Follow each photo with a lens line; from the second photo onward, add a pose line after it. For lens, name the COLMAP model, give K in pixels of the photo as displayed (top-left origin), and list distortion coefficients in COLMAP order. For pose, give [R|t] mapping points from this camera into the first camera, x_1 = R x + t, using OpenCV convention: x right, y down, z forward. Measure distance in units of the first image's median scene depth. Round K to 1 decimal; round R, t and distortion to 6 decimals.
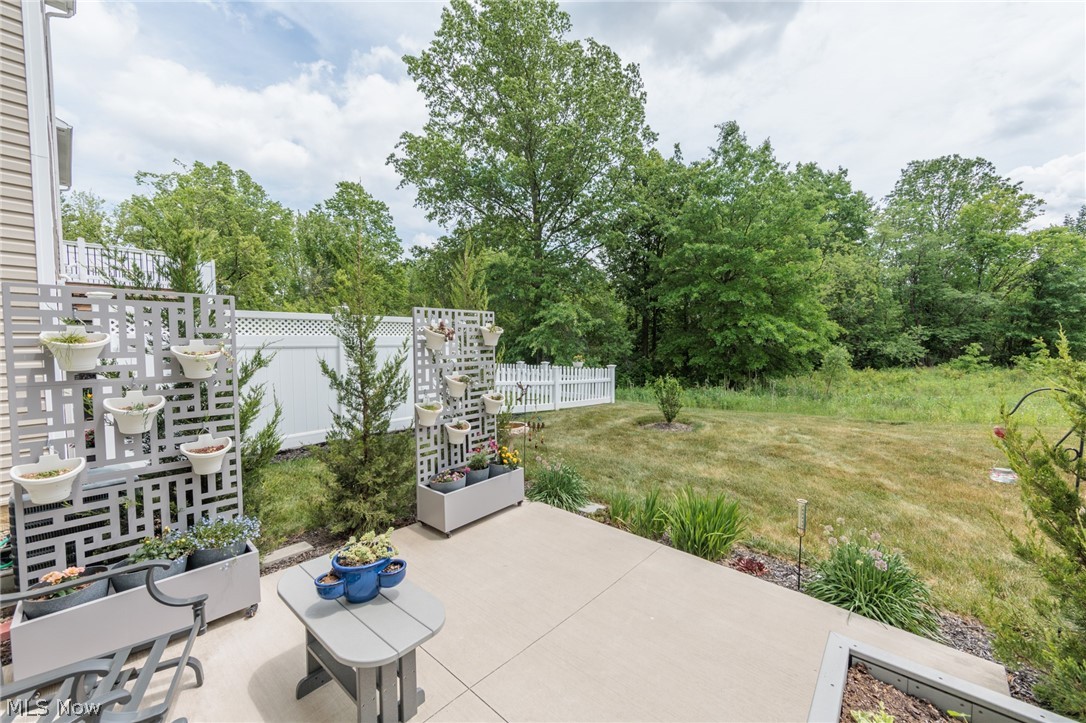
lens RADIAL K [[424.7, 0, 543.4], [0, 424.7, 360.1], [0, 0, 1]] dist [-0.000529, -0.000168]
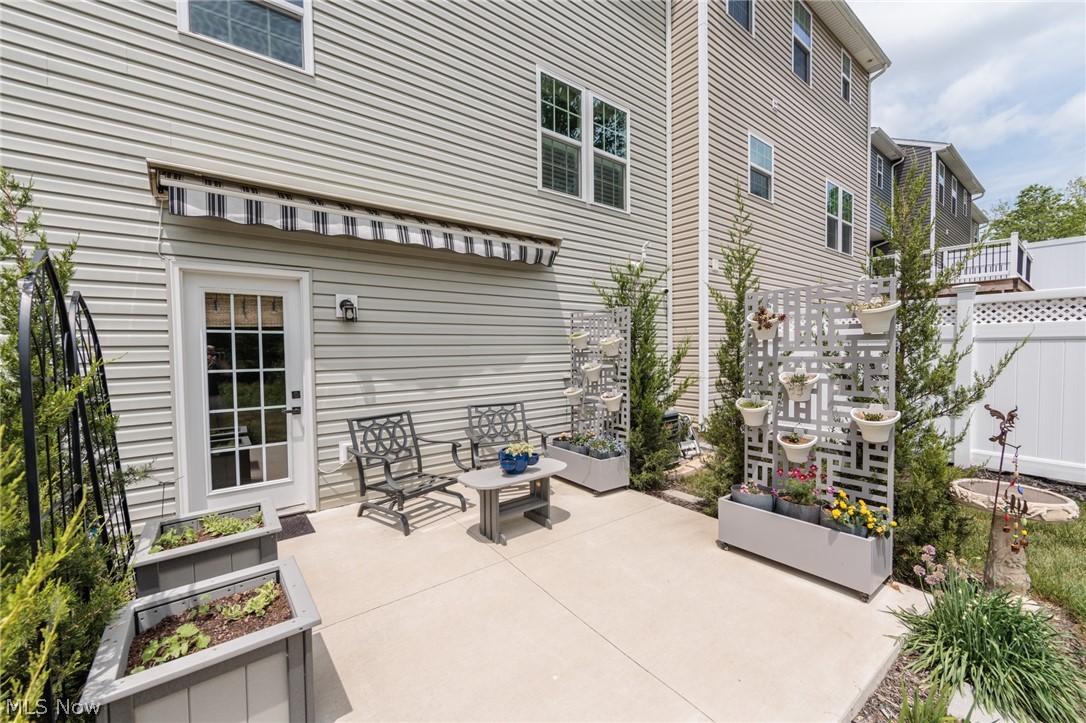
lens RADIAL K [[430.8, 0, 544.5], [0, 430.8, 361.1], [0, 0, 1]] dist [0.000460, -0.000495]
pose [[-0.177512, 0.044225, -0.983124, 0.669196], [-0.030812, 0.998250, 0.050469, -0.011173], [0.983636, 0.039251, -0.175839, 0.715800]]
